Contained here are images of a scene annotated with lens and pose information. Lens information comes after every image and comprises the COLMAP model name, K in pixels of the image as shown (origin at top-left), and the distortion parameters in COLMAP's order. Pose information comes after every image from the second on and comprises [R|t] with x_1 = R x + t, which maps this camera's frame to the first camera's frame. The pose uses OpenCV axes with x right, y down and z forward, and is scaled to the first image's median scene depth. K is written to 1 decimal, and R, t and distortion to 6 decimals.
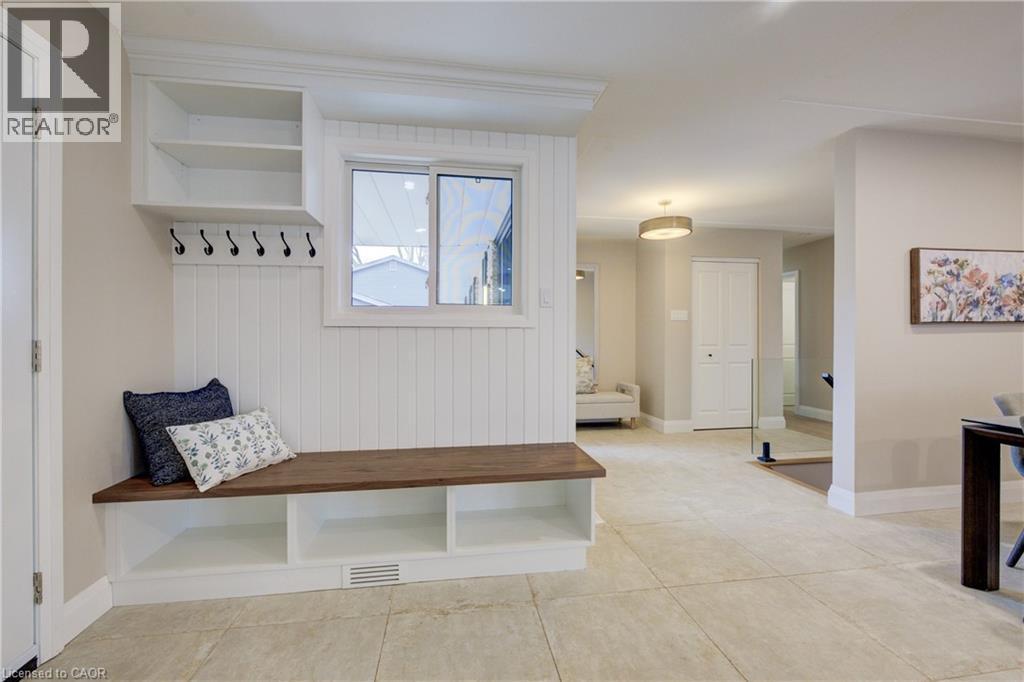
lens RADIAL K [[413.2, 0, 509.9], [0, 413.2, 336.3], [0, 0, 1]] dist [-0.001014, 0.000148]
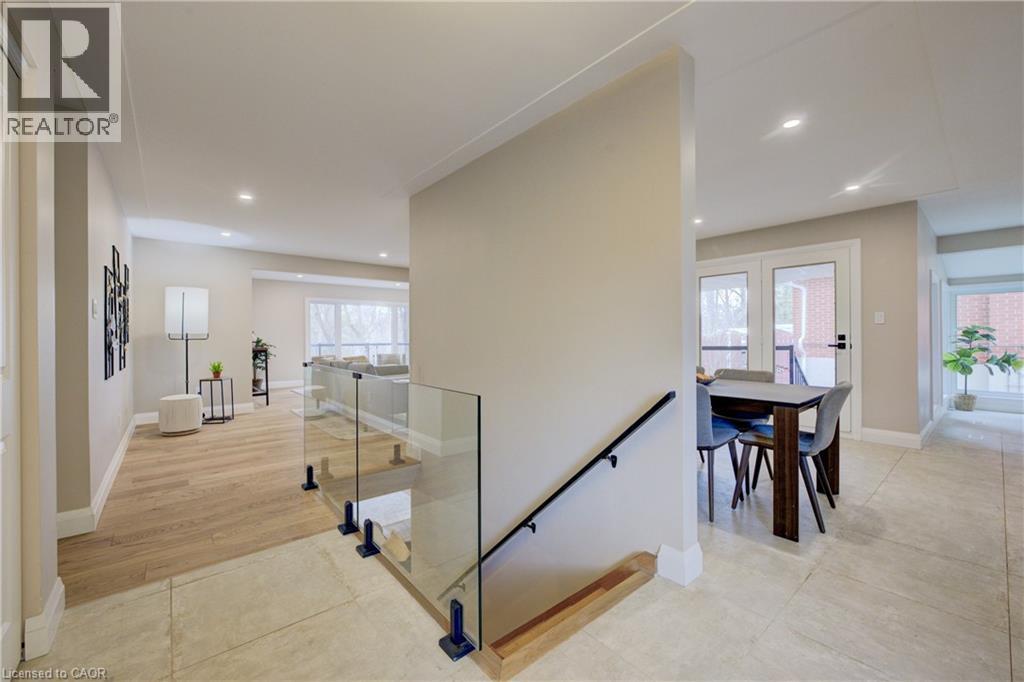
lens RADIAL K [[413.2, 0, 509.9], [0, 413.2, 336.3], [0, 0, 1]] dist [-0.001014, 0.000148]
pose [[-0.519981, 0.002855, 0.854173, 0.468628], [0.004530, 0.999990, -0.000585, -0.000571], [-0.854166, 0.003565, -0.519988, 2.184582]]
